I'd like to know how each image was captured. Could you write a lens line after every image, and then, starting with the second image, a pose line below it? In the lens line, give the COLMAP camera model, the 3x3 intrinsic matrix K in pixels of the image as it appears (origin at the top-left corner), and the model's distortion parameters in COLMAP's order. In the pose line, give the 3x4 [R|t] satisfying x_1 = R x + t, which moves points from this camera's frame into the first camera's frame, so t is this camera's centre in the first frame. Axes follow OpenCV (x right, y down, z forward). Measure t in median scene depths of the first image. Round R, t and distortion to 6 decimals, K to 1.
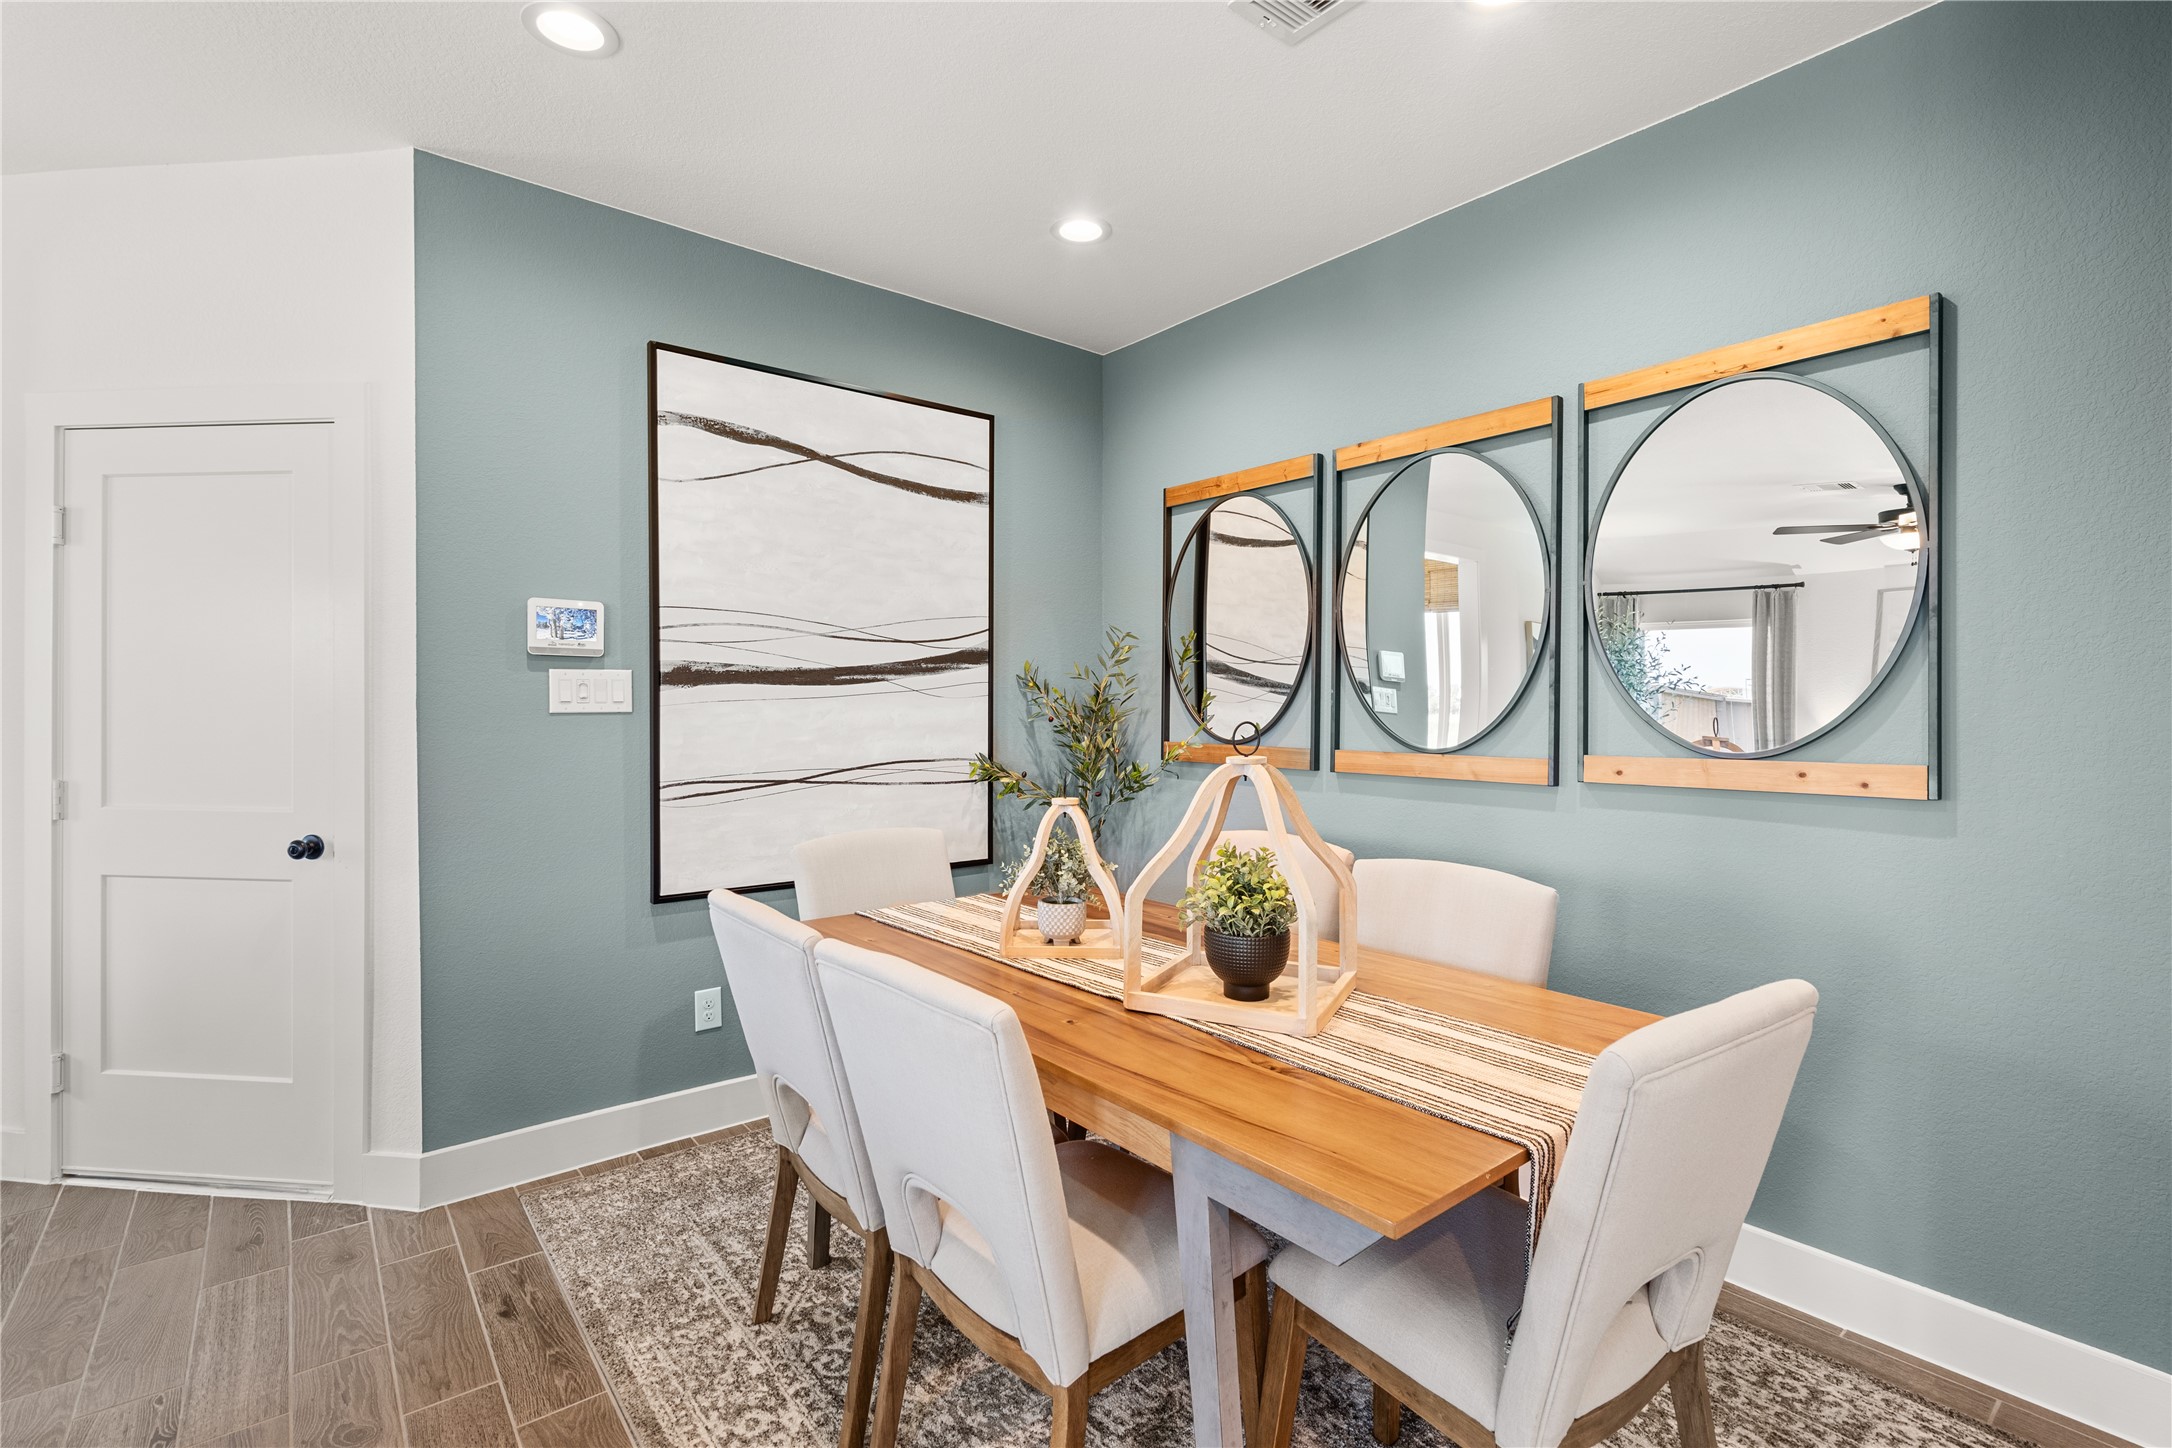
lens RADIAL K [[988.0, 0, 1085.9], [0, 988.0, 722.1], [0, 0, 1]] dist [-0.000182, 0.001932]
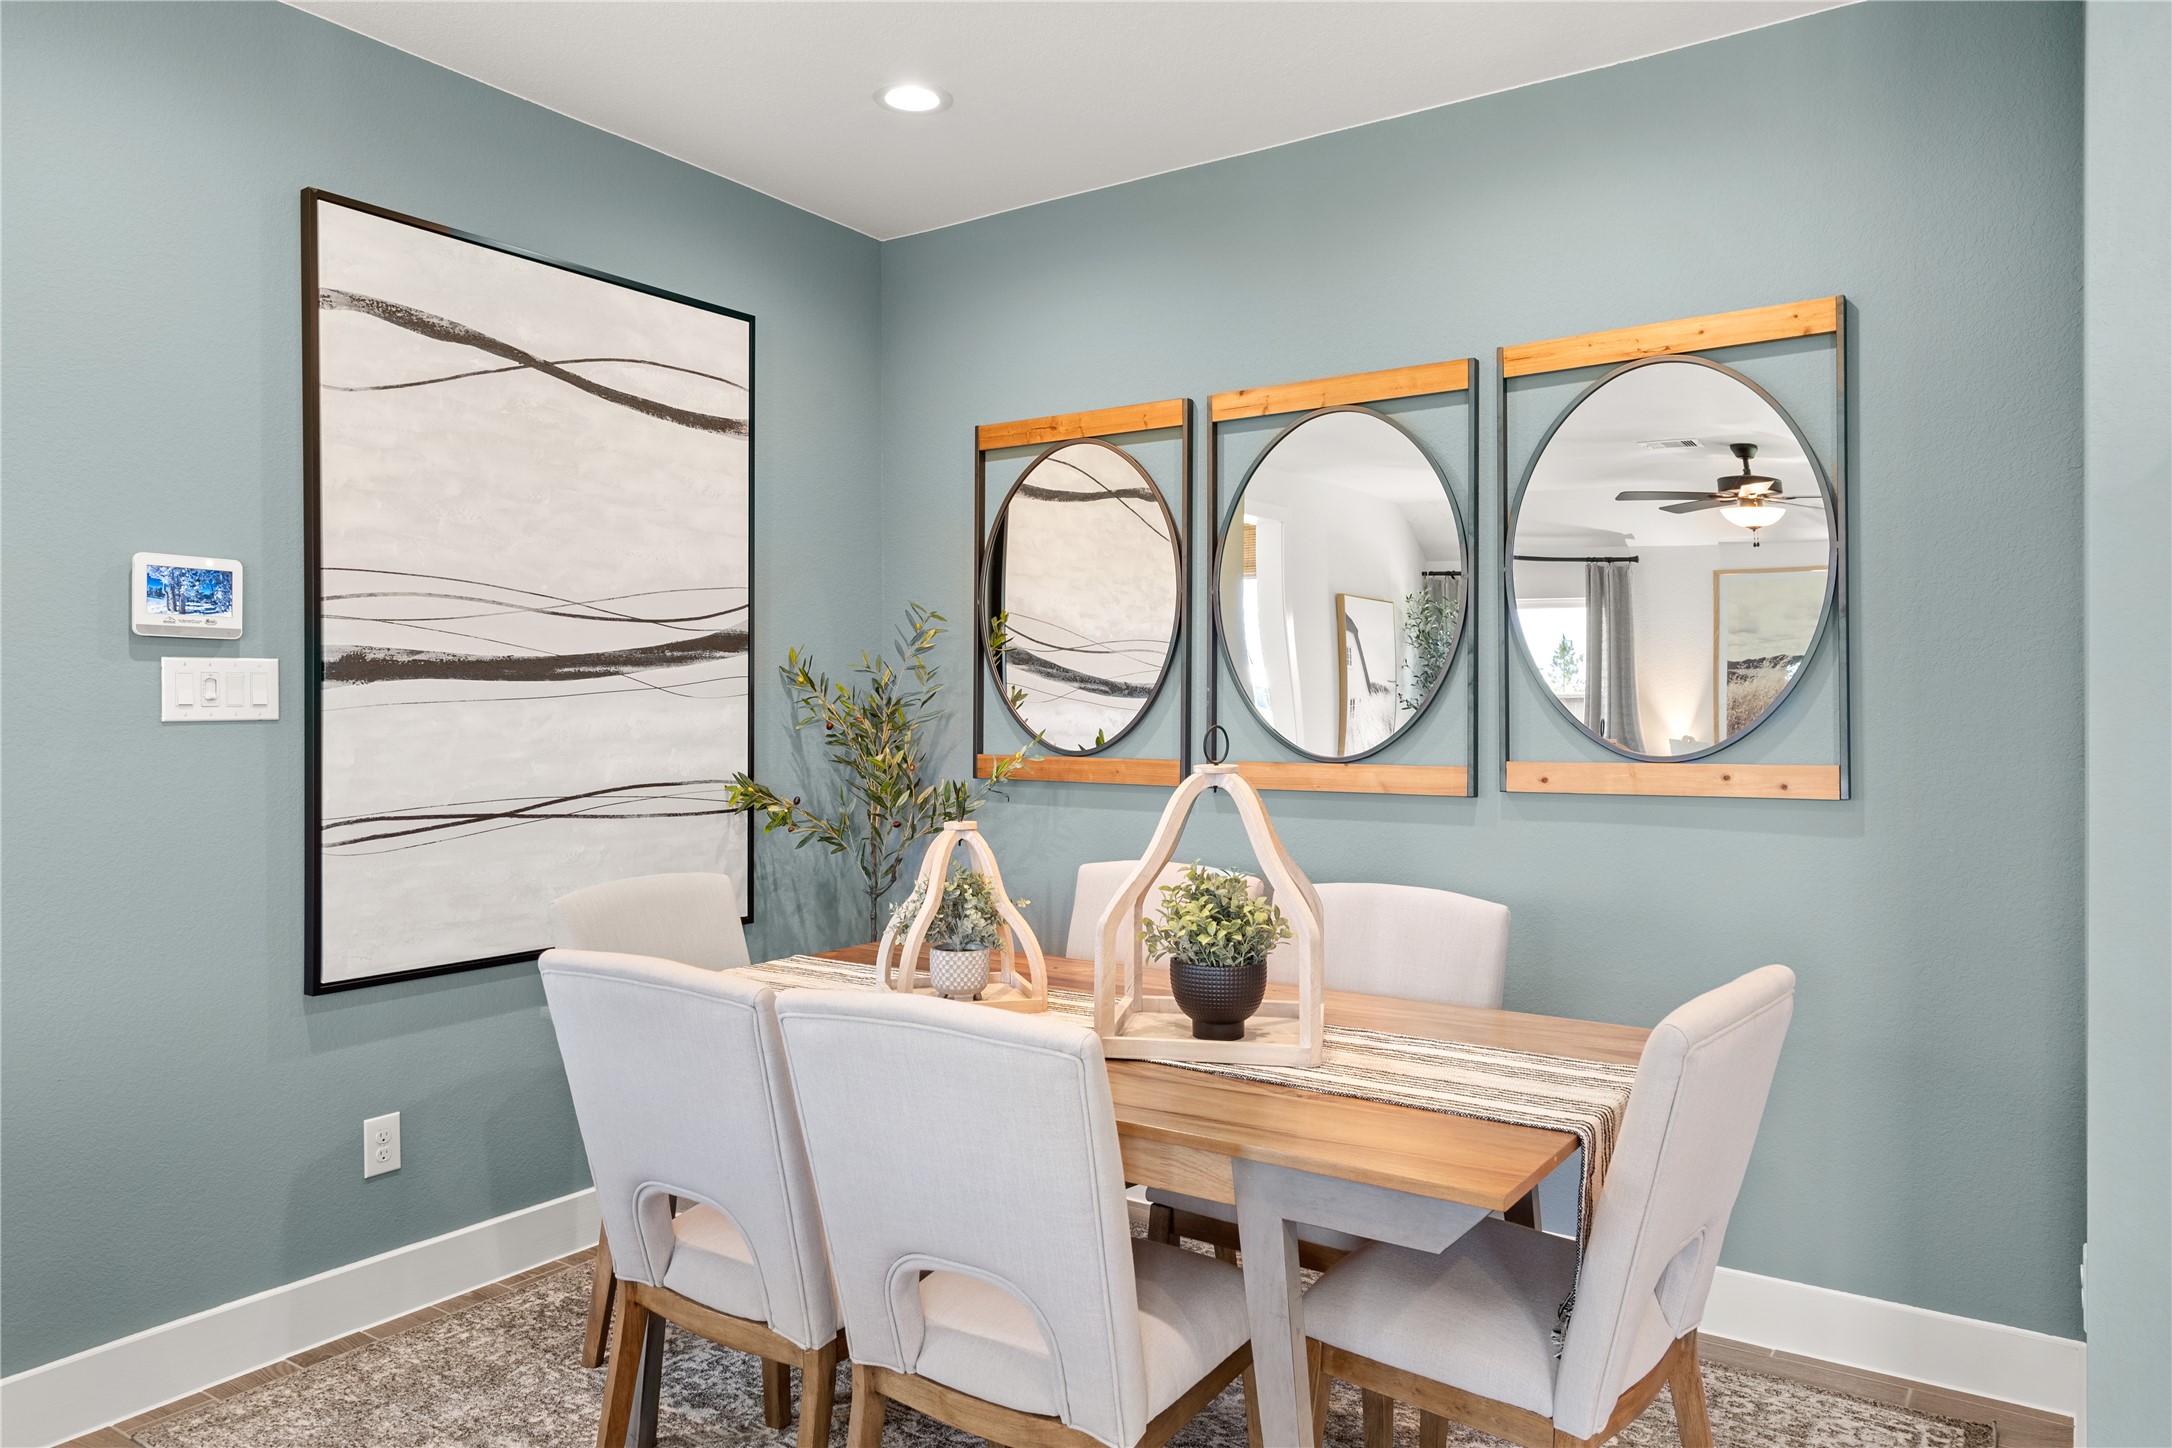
lens RADIAL K [[1453.3, 0, 1084.7], [0, 1453.3, 714.6], [0, 0, 1]] dist [0.020655, -0.004362]
pose [[0.959470, -0.004885, 0.281769, -0.220278], [0.007874, 0.999924, -0.009477, 0.000452], [-0.281702, 0.011311, 0.959435, -0.150753]]
